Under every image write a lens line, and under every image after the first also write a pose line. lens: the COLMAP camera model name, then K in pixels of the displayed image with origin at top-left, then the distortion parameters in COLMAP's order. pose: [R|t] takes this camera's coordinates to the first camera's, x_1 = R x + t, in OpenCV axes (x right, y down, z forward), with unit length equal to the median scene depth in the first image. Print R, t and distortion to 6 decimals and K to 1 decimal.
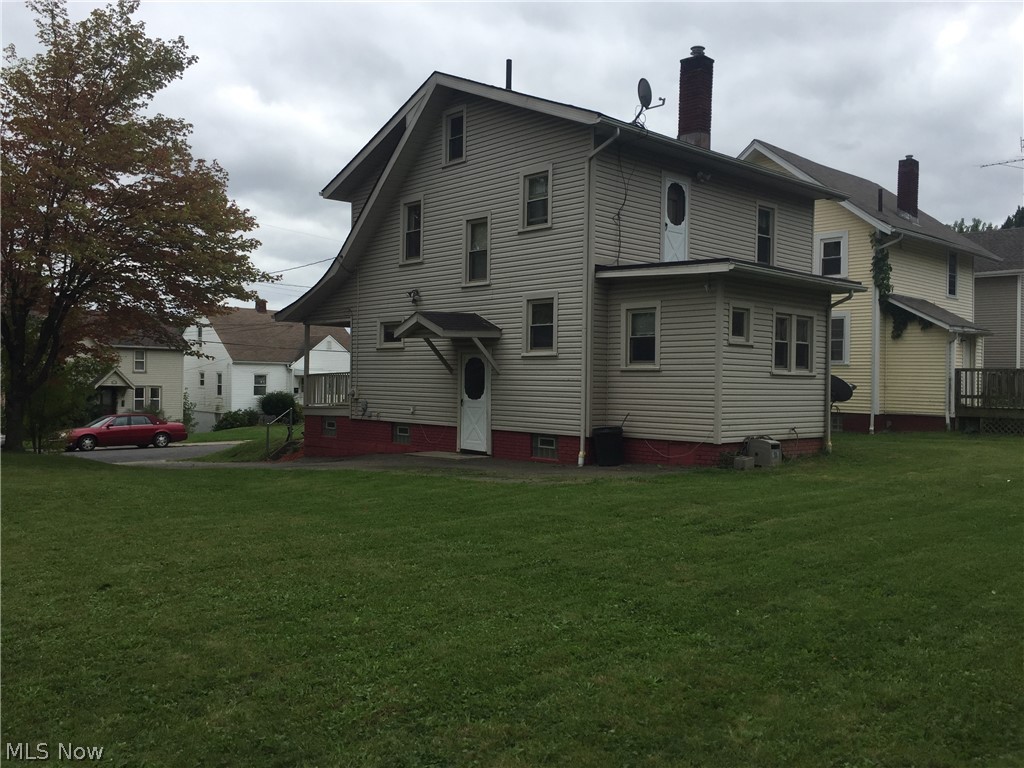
lens RADIAL K [[874.4, 0, 512.0], [0, 874.4, 384.0], [0, 0, 1]] dist [0.011723, -0.001512]
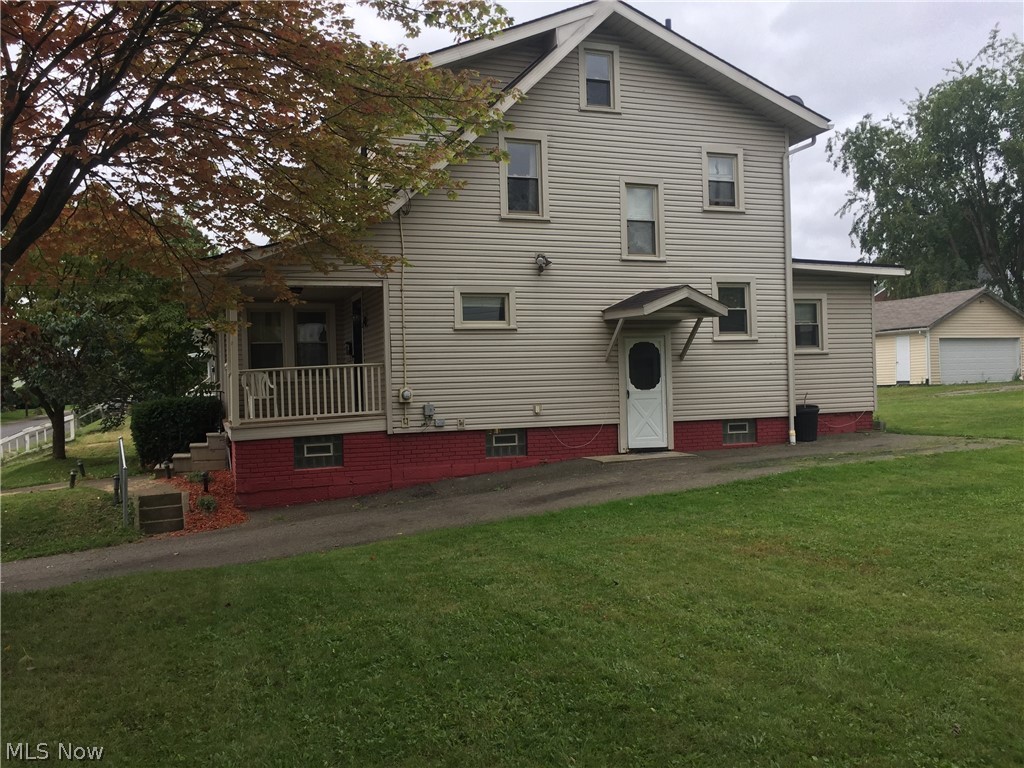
lens RADIAL K [[874.4, 0, 512.0], [0, 874.4, 384.0], [0, 0, 1]] dist [0.011723, -0.001512]
pose [[0.403482, -0.022953, 0.914700, -0.958211], [0.036853, 0.999282, 0.008819, -0.000745], [-0.914245, 0.030151, 0.404038, 0.819959]]
